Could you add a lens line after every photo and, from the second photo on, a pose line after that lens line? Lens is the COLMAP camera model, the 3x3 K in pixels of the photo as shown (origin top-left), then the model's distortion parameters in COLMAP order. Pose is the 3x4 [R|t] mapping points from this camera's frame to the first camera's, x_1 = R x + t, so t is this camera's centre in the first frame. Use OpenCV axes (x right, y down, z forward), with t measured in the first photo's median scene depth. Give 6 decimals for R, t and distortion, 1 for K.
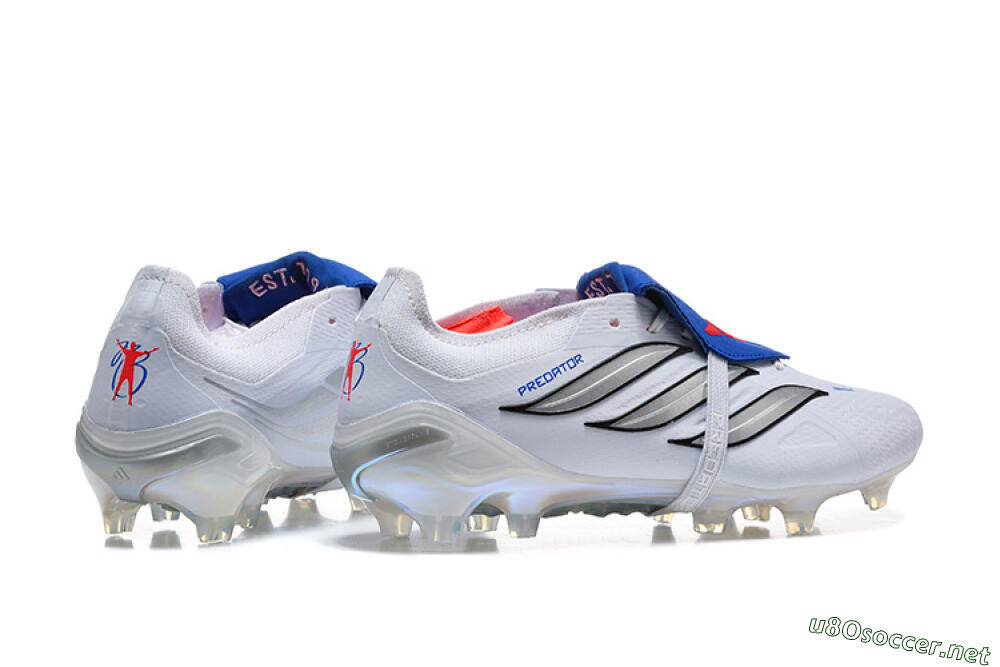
lens RADIAL K [[2638.4, 0, 500.0], [0, 2638.4, 333.5], [0, 0, 1]] dist [-0.024664, 0.317953]
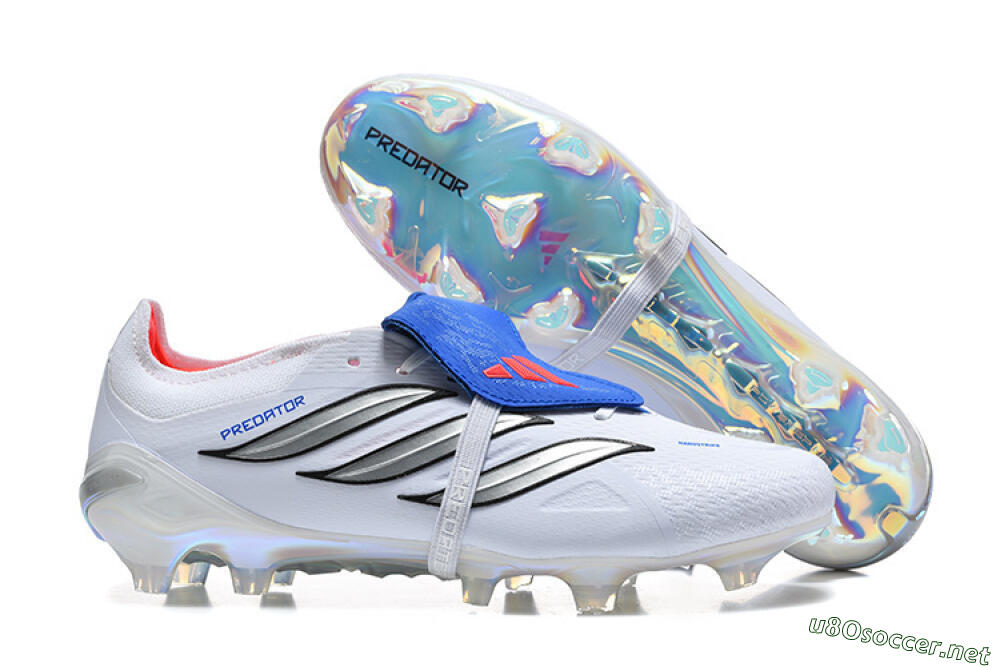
lens RADIAL K [[2638.4, 0, 500.0], [0, 2638.4, 333.5], [0, 0, 1]] dist [-0.024664, 0.317953]
pose [[0.811833, 0.012225, -0.583761, 0.608554], [-0.012628, 0.999915, 0.003378, -0.017353], [0.583753, 0.004629, 0.811918, 0.301569]]
